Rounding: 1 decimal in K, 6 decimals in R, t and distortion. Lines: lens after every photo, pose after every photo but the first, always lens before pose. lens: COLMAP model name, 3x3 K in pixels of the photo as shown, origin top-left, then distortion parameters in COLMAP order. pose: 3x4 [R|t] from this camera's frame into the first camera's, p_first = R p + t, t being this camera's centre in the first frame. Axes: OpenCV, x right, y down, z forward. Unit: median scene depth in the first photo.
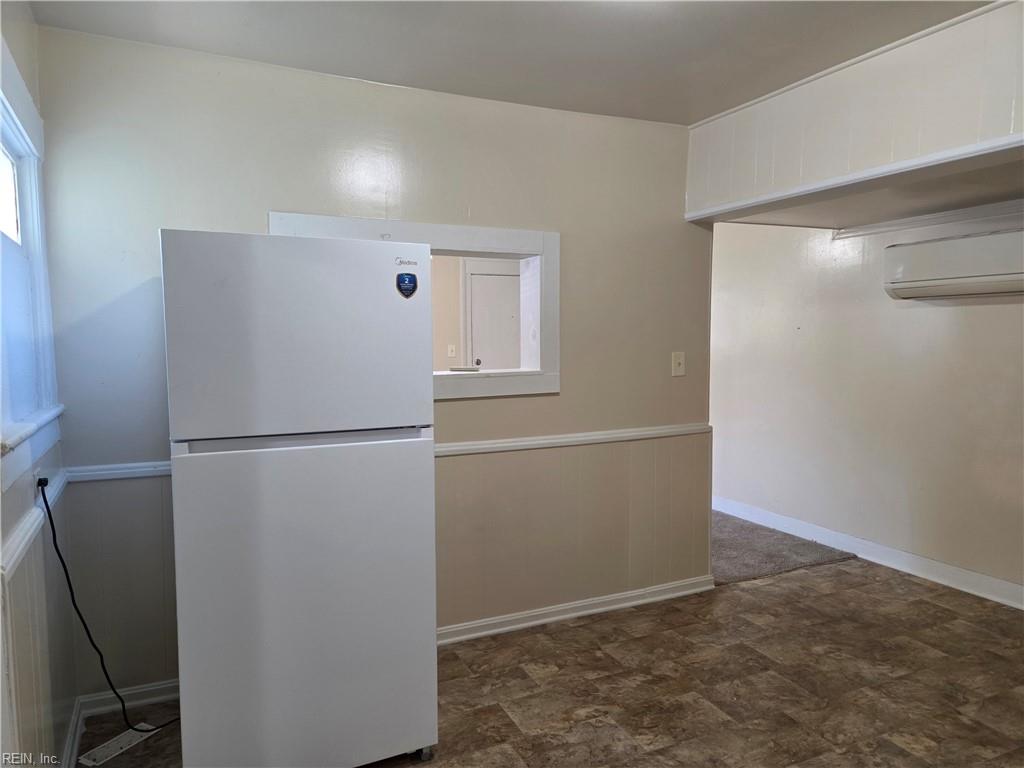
lens RADIAL K [[685.2, 0, 520.5], [0, 685.2, 383.0], [0, 0, 1]] dist [0.068341, -0.061023]
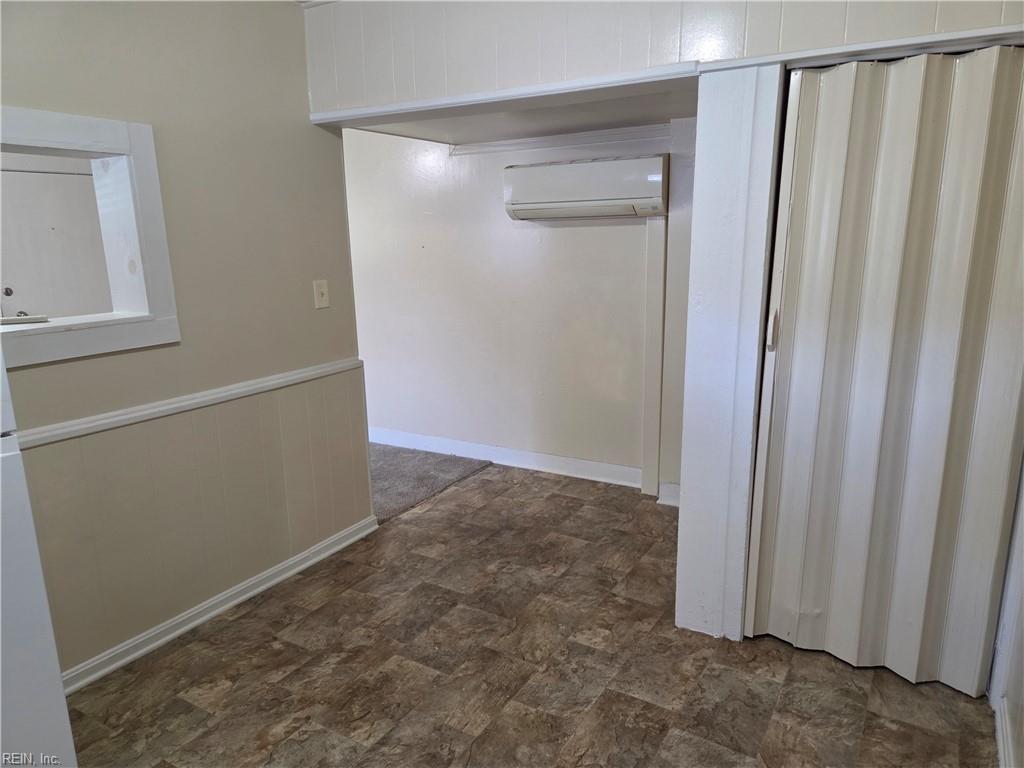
lens RADIAL K [[685.2, 0, 520.5], [0, 685.2, 383.0], [0, 0, 1]] dist [0.068341, -0.061023]
pose [[0.829326, -0.124320, 0.544760, -0.062067], [0.050548, 0.987630, 0.148435, -0.040008], [-0.556474, -0.095564, 0.825351, 0.149783]]
